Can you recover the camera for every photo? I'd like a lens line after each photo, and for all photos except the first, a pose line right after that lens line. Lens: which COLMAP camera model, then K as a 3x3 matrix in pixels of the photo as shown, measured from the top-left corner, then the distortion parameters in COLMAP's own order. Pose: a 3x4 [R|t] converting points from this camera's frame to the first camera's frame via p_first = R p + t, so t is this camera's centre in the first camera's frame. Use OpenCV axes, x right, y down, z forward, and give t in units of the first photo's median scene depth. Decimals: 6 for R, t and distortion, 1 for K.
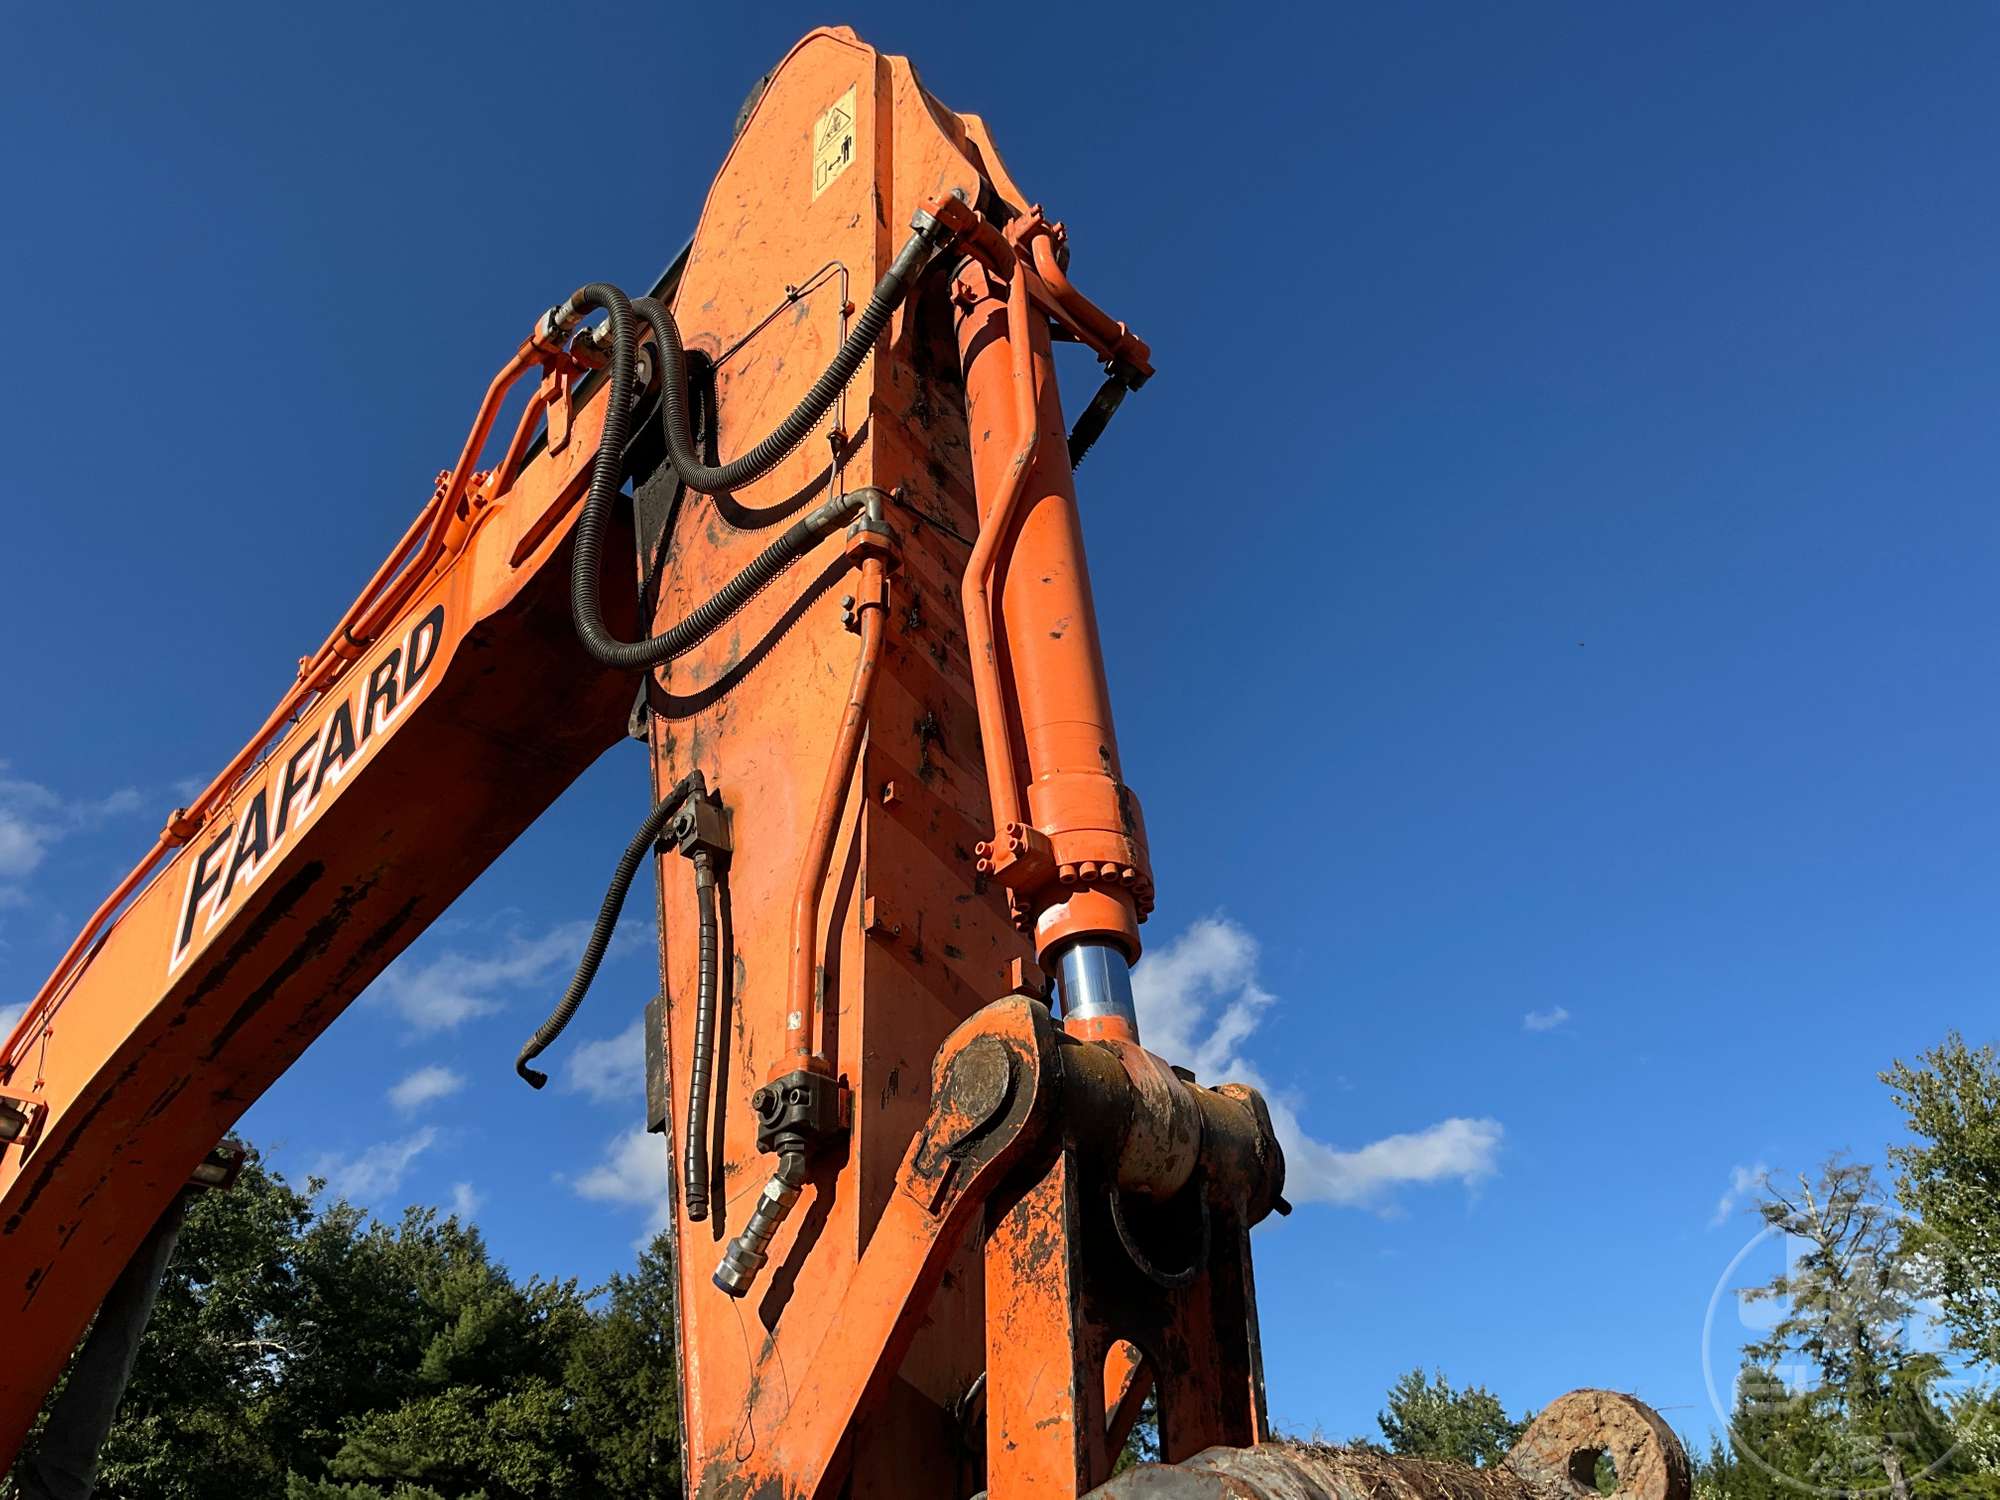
lens RADIAL K [[1648.7, 0, 991.8], [0, 1648.7, 743.1], [0, 0, 1]] dist [0.094760, -0.180220]
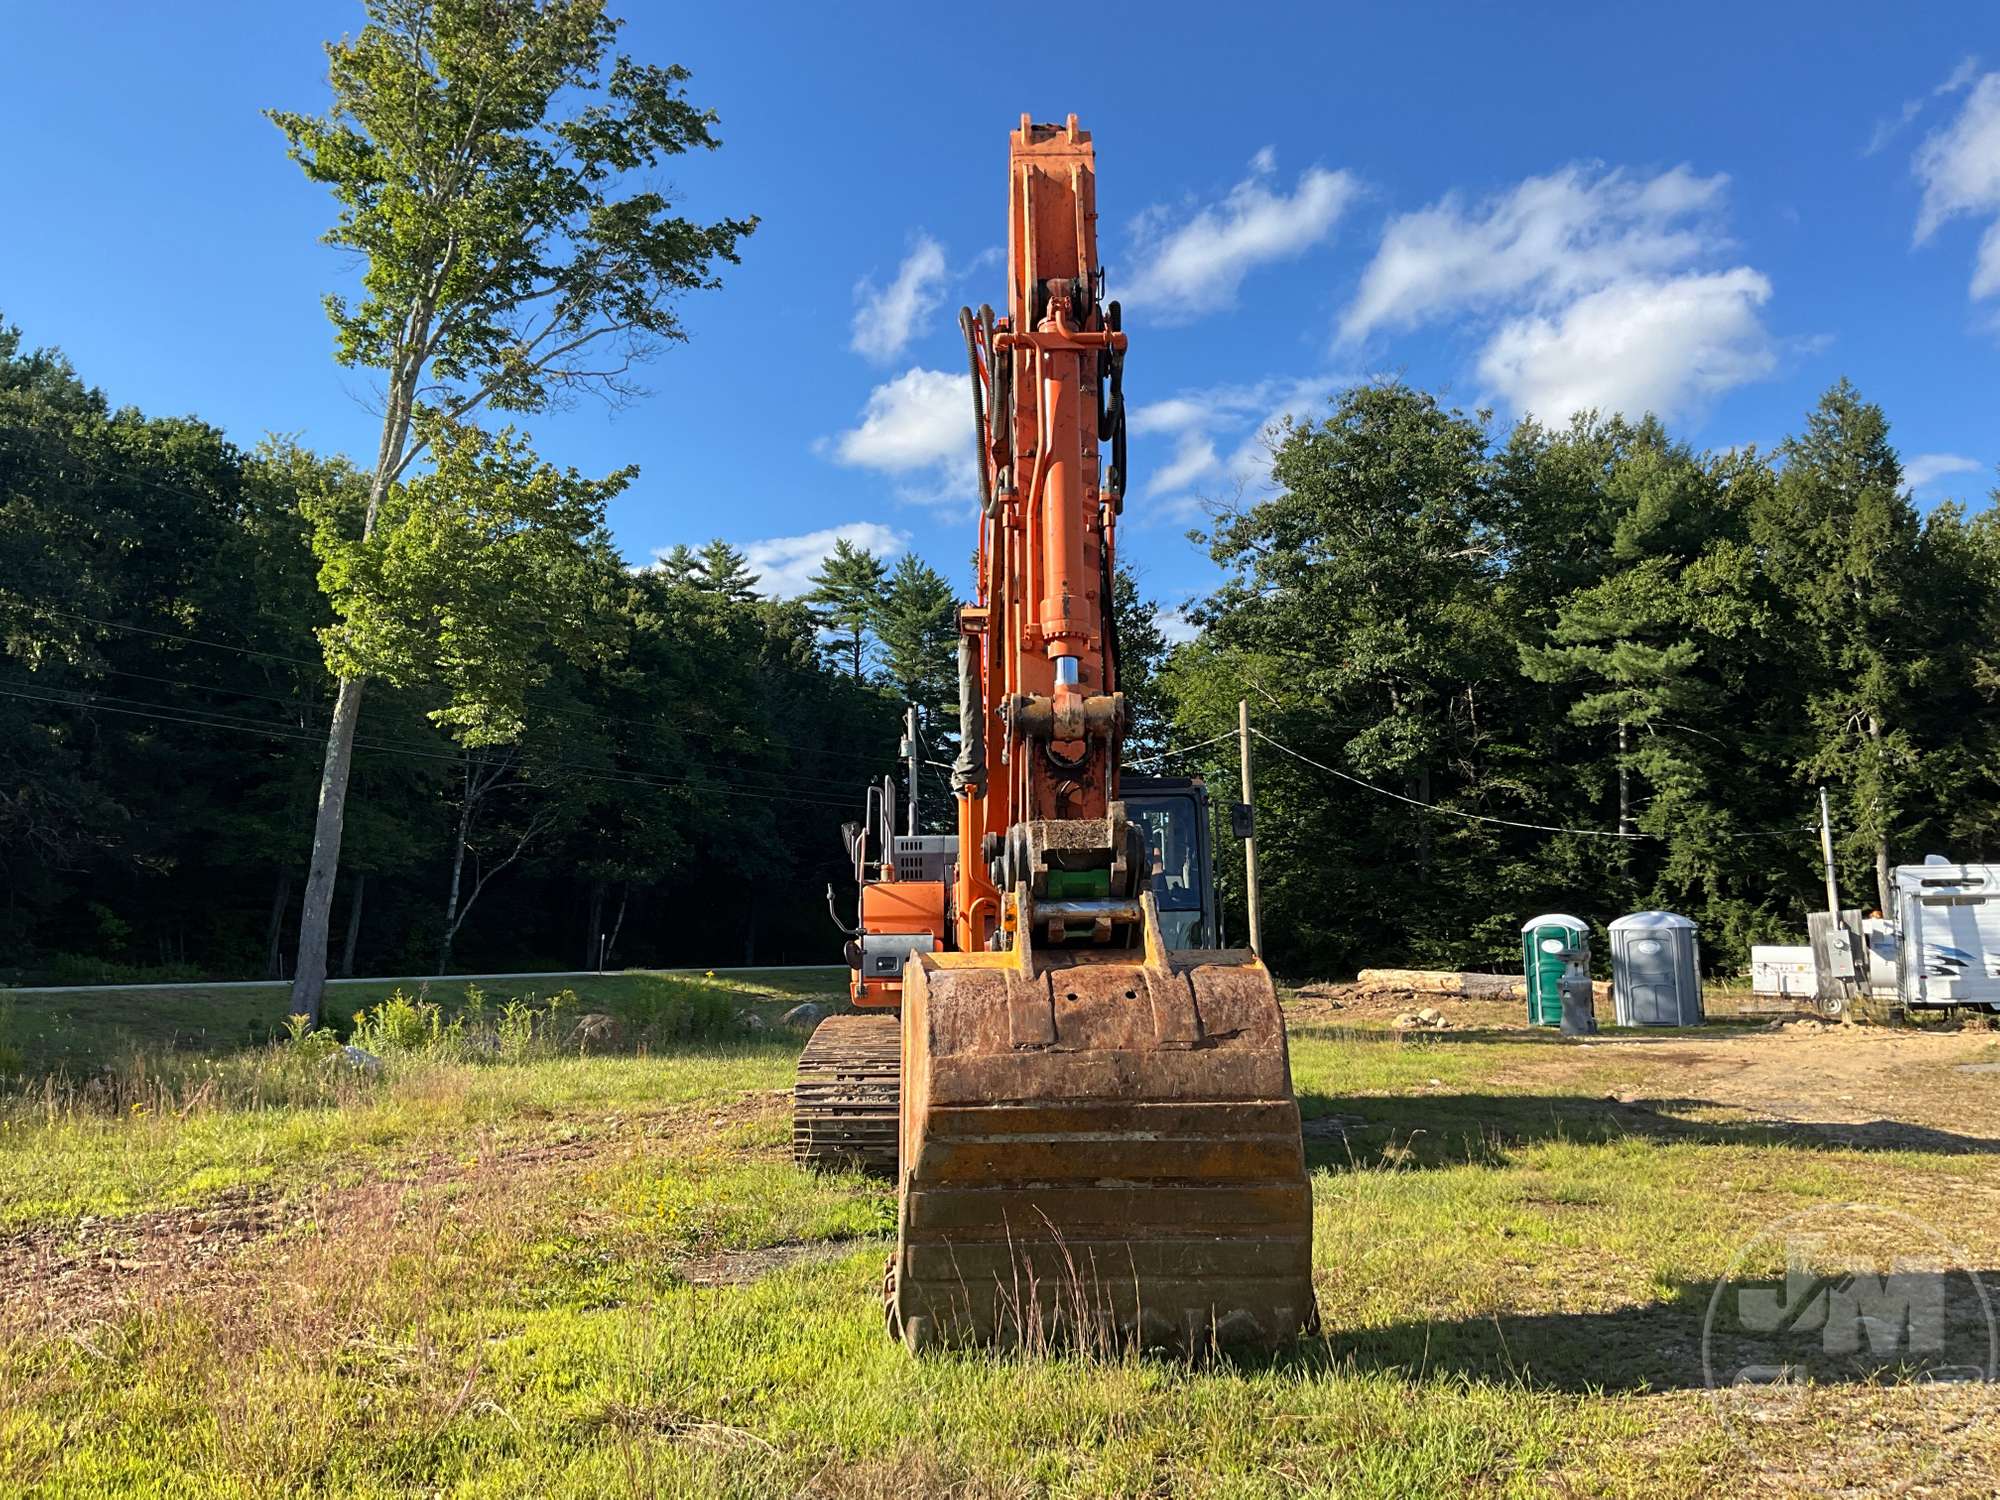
lens RADIAL K [[1644.2, 0, 1004.1], [0, 1644.2, 737.4], [0, 0, 1]] dist [0.124625, -0.240571]
pose [[0.743076, -0.065132, -0.666030, 0.101145], [0.369057, 0.870109, 0.326661, -0.039530], [0.558242, -0.488537, 0.670595, -0.059121]]
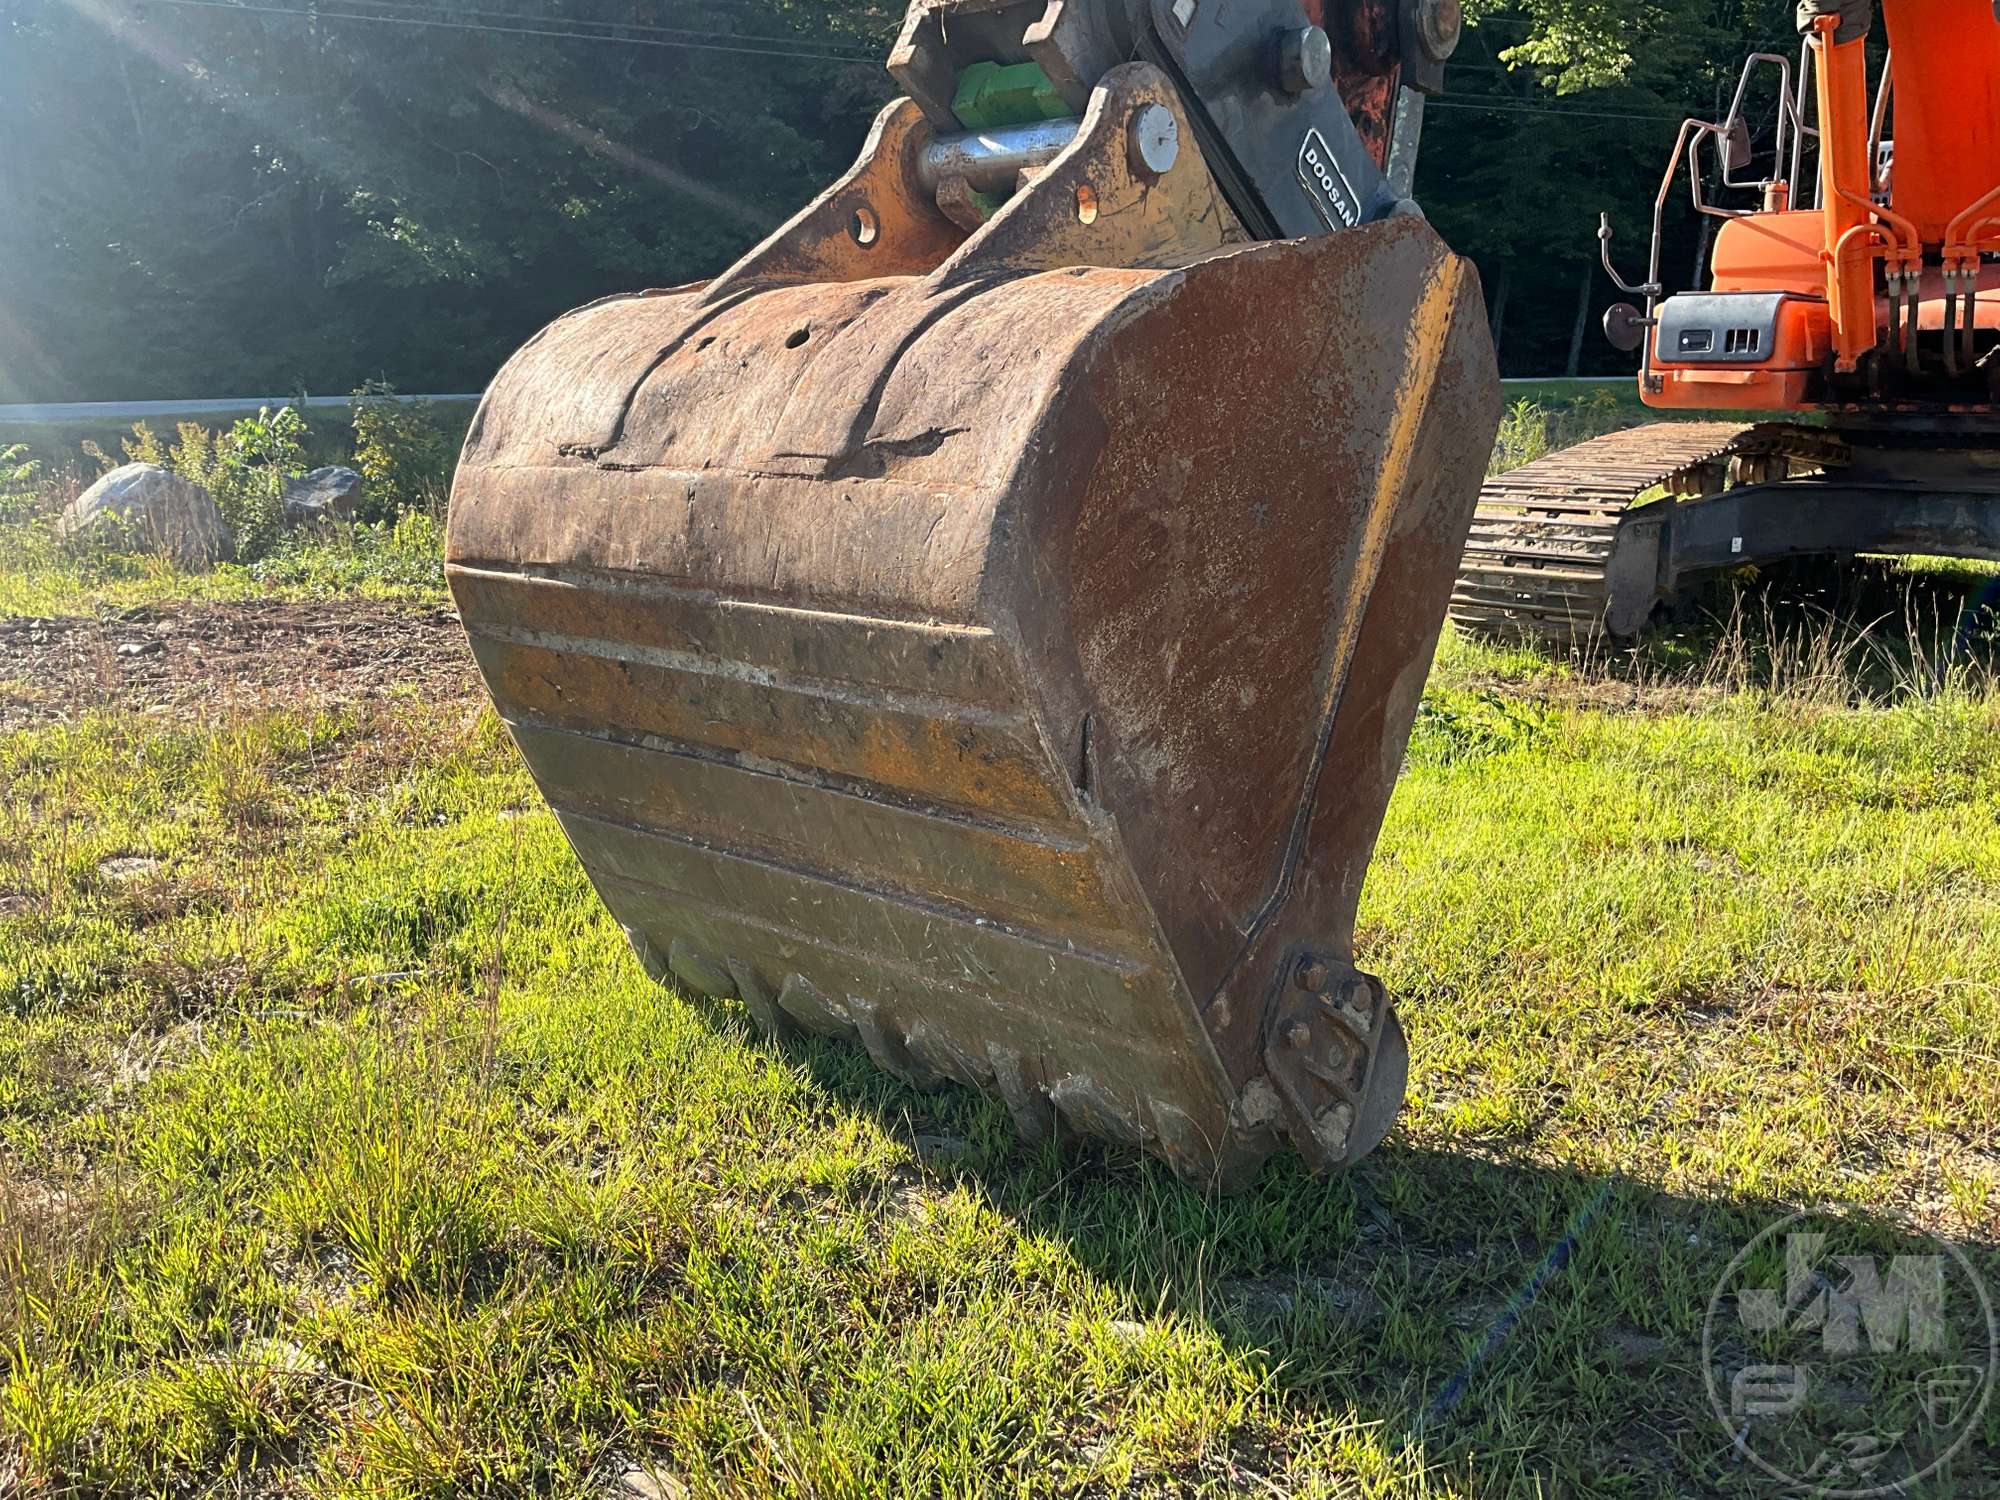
lens RADIAL K [[1660.4, 0, 978.4], [0, 1660.4, 745.0], [0, 0, 1]] dist [0.109732, -0.226220]
pose [[0.080353, 0.245419, -0.966081, 0.077029], [0.565096, 0.787191, 0.246976, 0.023240], [0.821103, -0.565774, -0.075432, 0.023477]]
